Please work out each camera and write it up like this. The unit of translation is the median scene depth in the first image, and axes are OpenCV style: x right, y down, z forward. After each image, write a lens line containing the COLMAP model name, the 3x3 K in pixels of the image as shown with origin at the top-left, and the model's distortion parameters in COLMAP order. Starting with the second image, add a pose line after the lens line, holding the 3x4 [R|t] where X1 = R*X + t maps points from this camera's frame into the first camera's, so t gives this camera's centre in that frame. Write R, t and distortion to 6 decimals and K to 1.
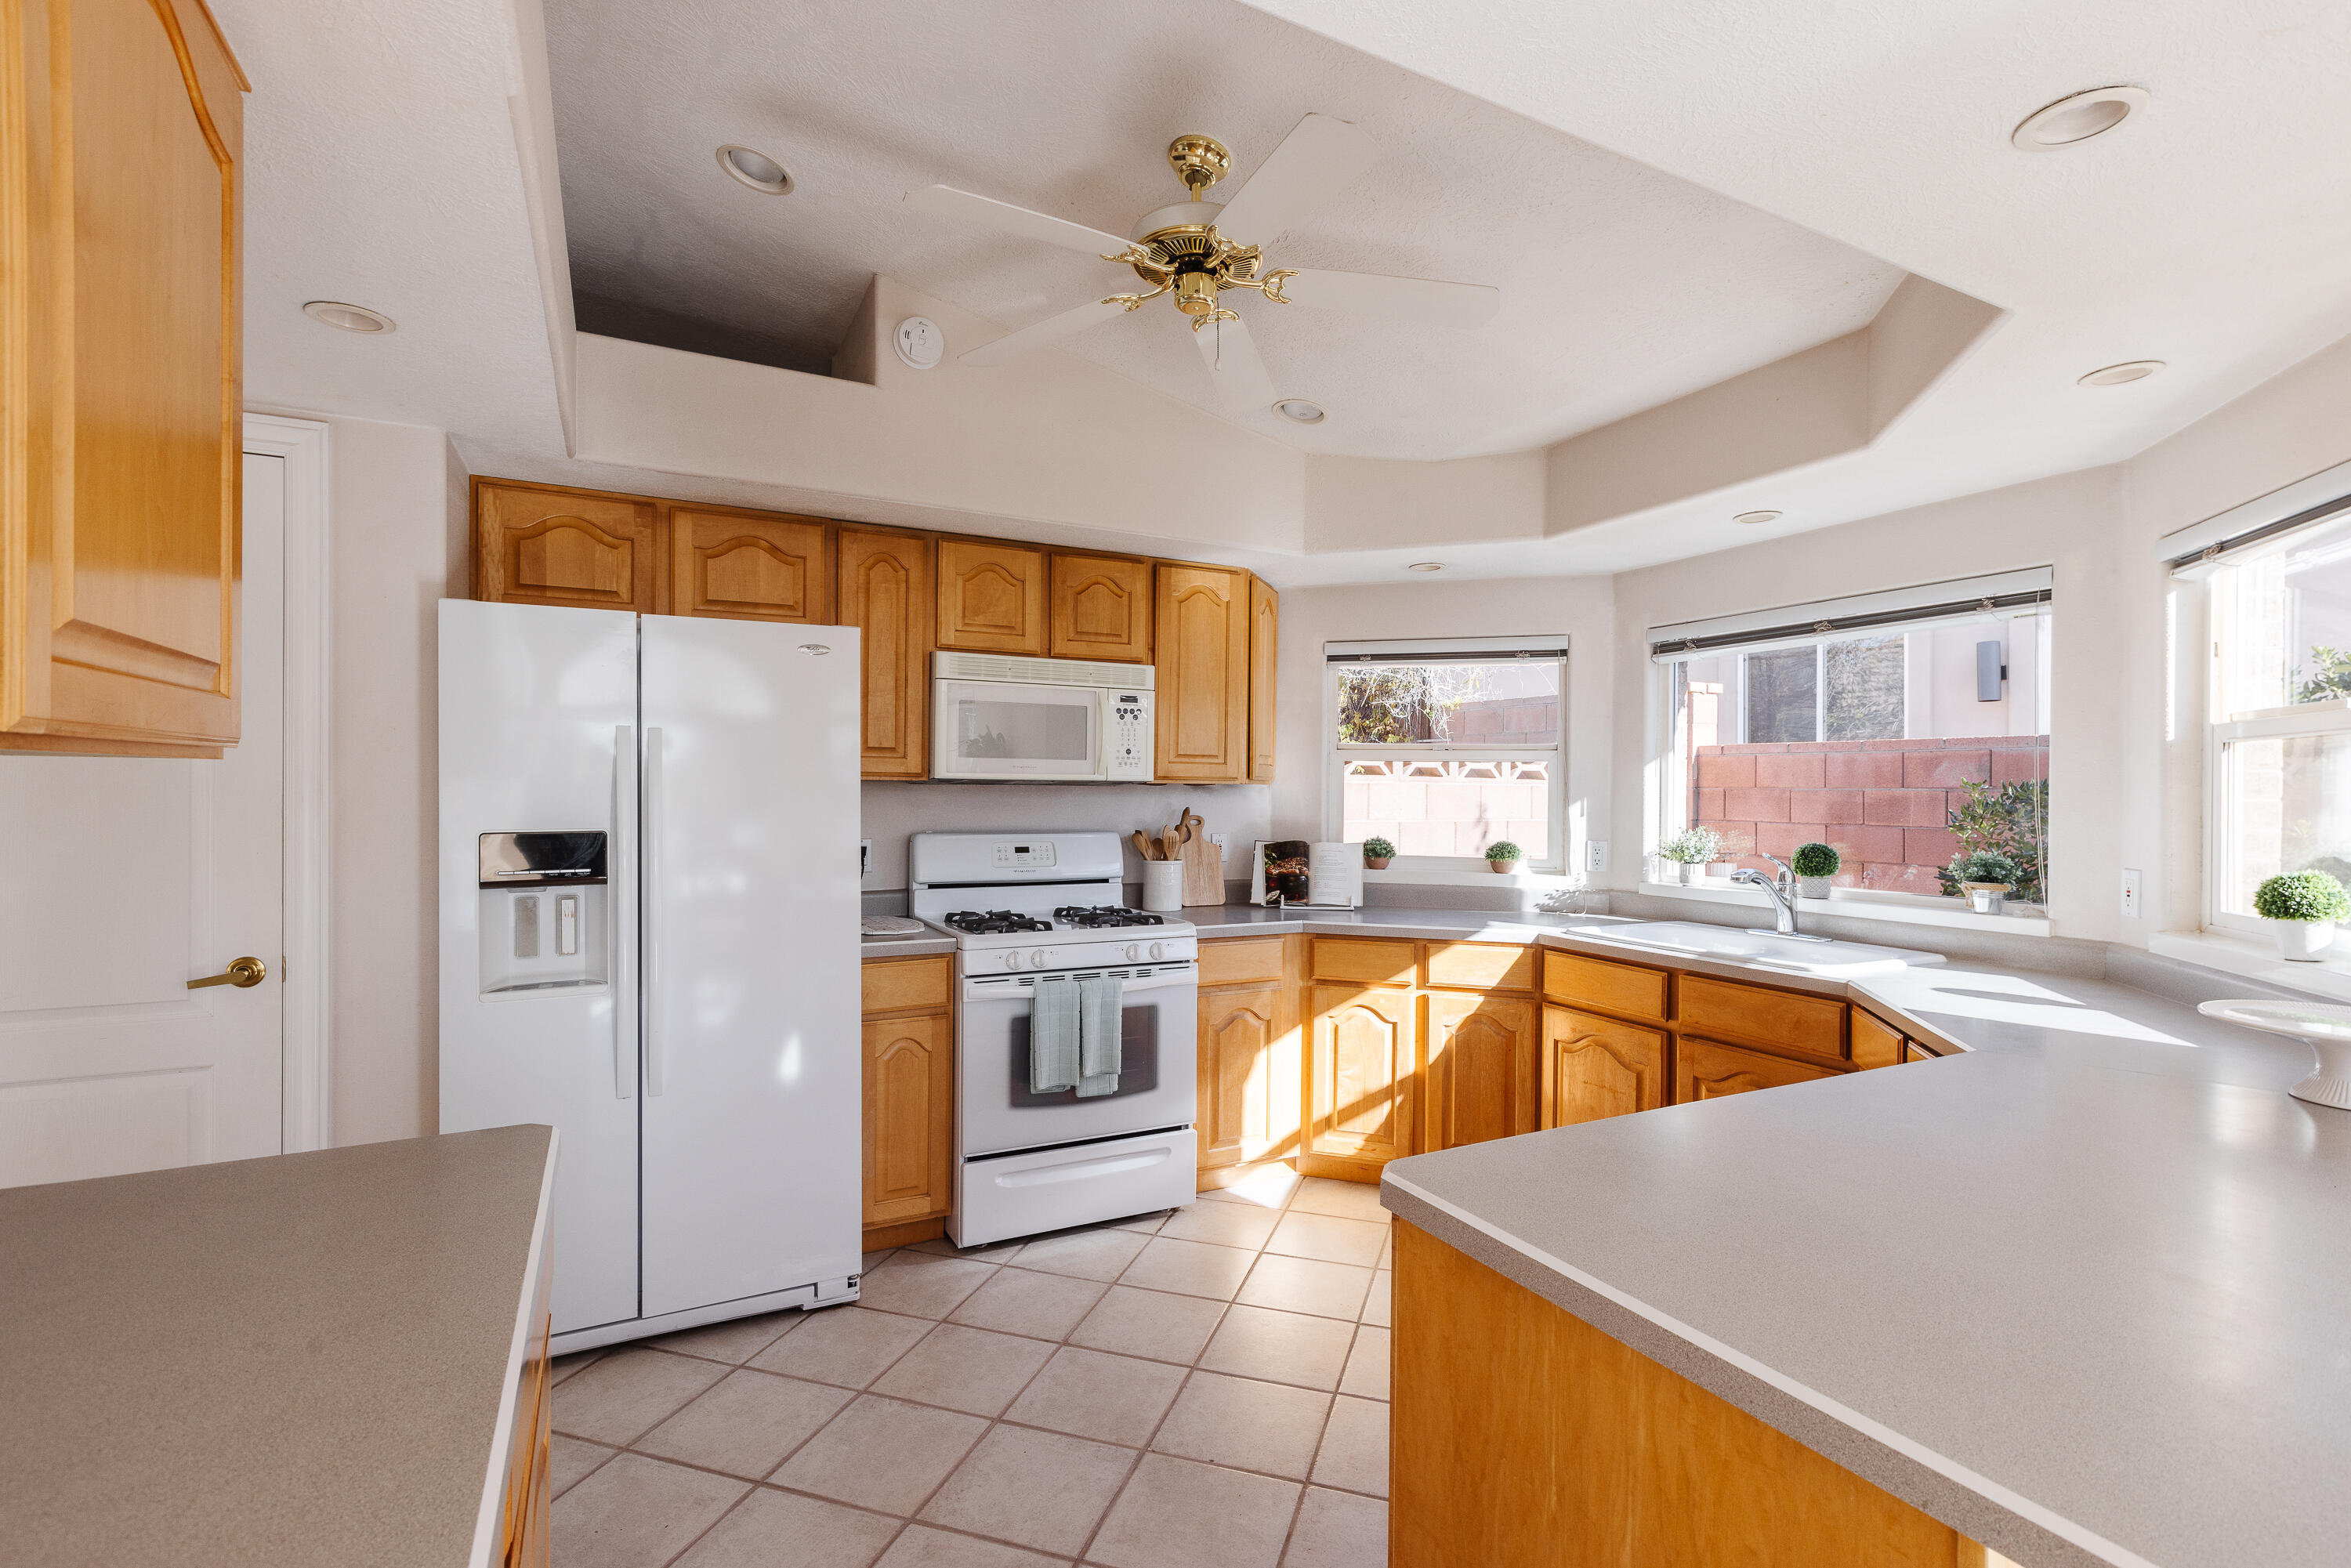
lens RADIAL K [[1080.0, 0, 1189.7], [0, 1080.0, 787.6], [0, 0, 1]] dist [0.004198, 0.000211]
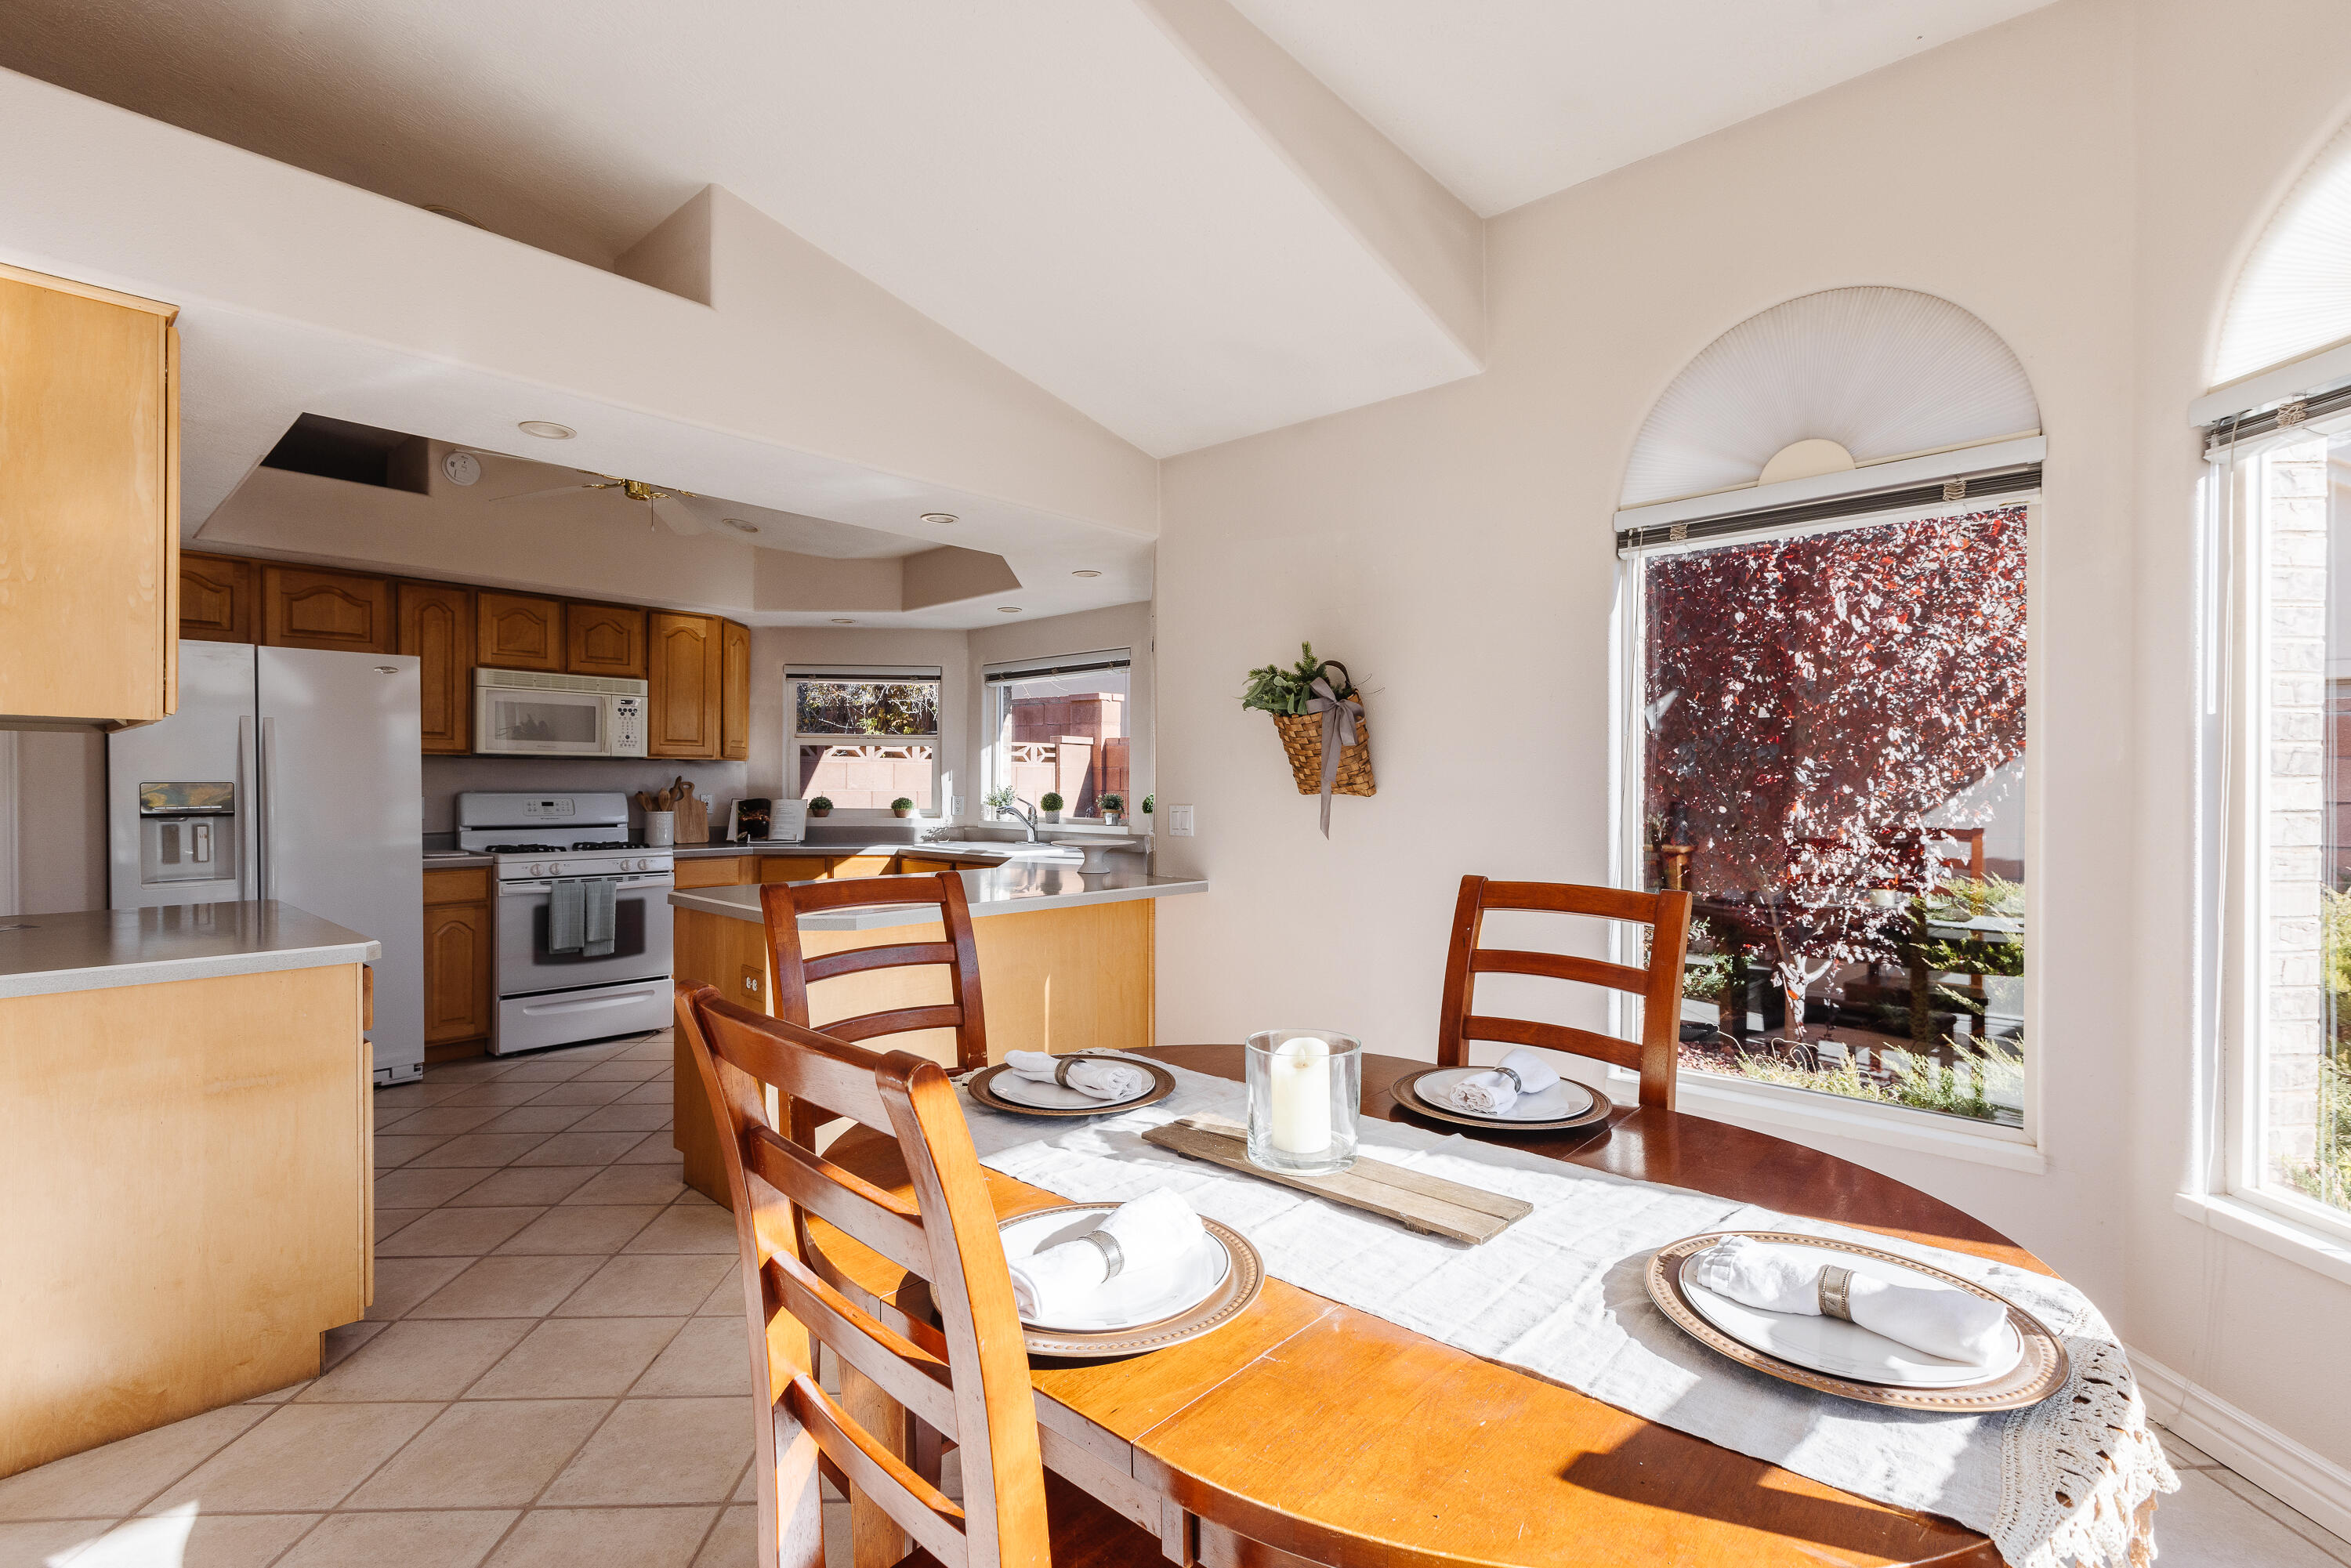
lens RADIAL K [[1080.0, 0, 1189.7], [0, 1080.0, 787.6], [0, 0, 1]] dist [0.004198, 0.000211]
pose [[0.940900, -0.005078, 0.338646, 0.179581], [0.002242, 0.999959, 0.008767, 0.027062], [-0.338676, -0.007489, 0.940873, -0.719235]]
